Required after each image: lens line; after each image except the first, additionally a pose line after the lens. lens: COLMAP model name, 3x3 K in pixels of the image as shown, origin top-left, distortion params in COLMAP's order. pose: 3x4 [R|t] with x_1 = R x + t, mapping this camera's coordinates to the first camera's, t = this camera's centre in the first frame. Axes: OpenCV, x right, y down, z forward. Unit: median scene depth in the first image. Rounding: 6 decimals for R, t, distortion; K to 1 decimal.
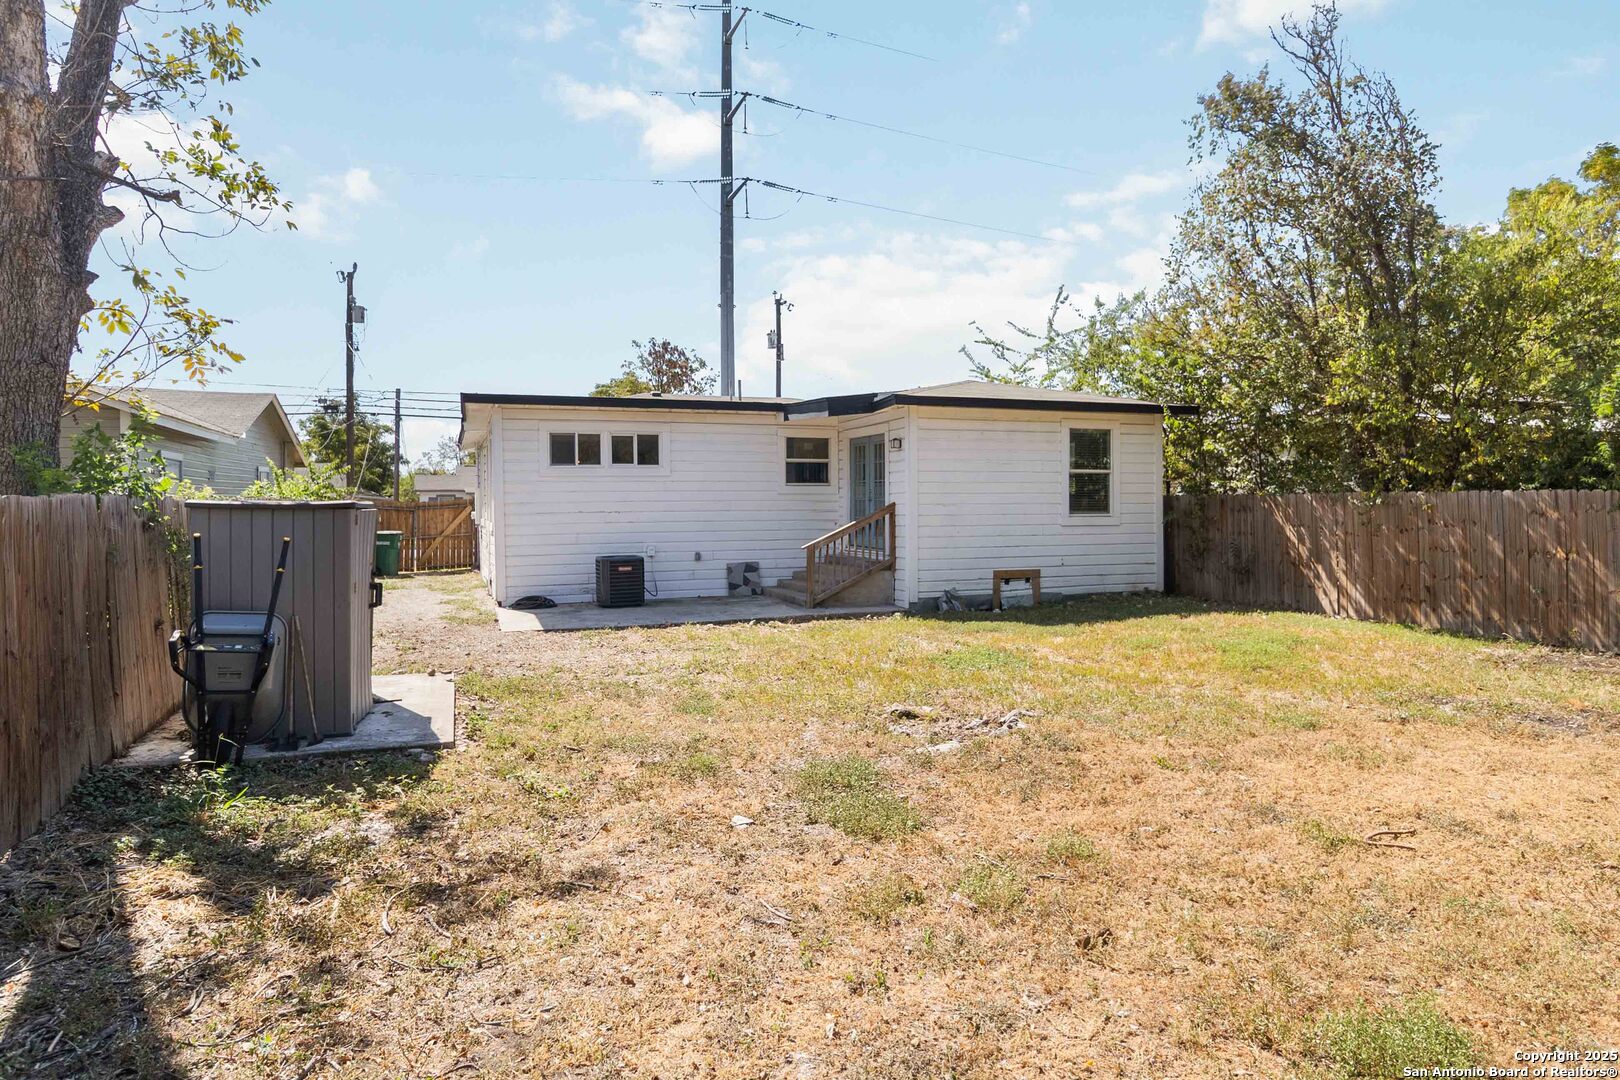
lens RADIAL K [[990.3, 0, 820.9], [0, 990.3, 493.8], [0, 0, 1]] dist [0.007786, 0.002430]
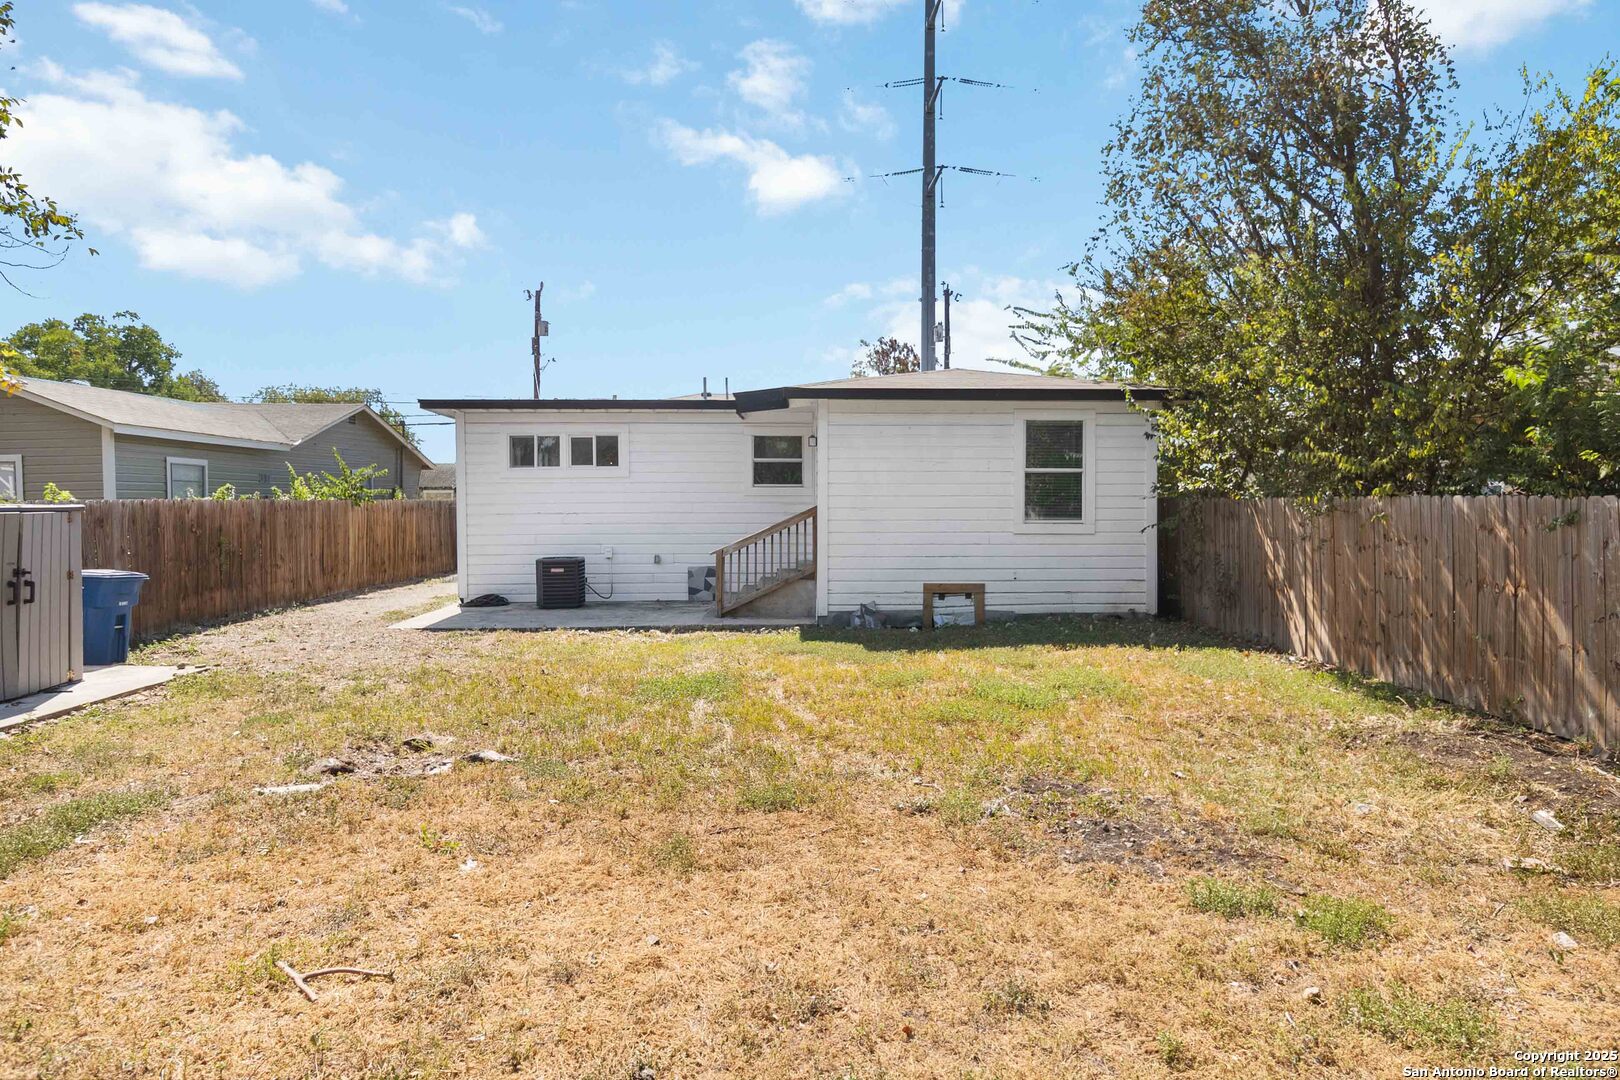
lens RADIAL K [[990.3, 0, 820.9], [0, 990.3, 493.8], [0, 0, 1]] dist [0.007786, 0.002430]
pose [[0.946923, 0.002150, -0.321452, 0.361474], [-0.001251, 0.999995, 0.003001, -0.004785], [0.321457, -0.002439, 0.946921, 0.132470]]
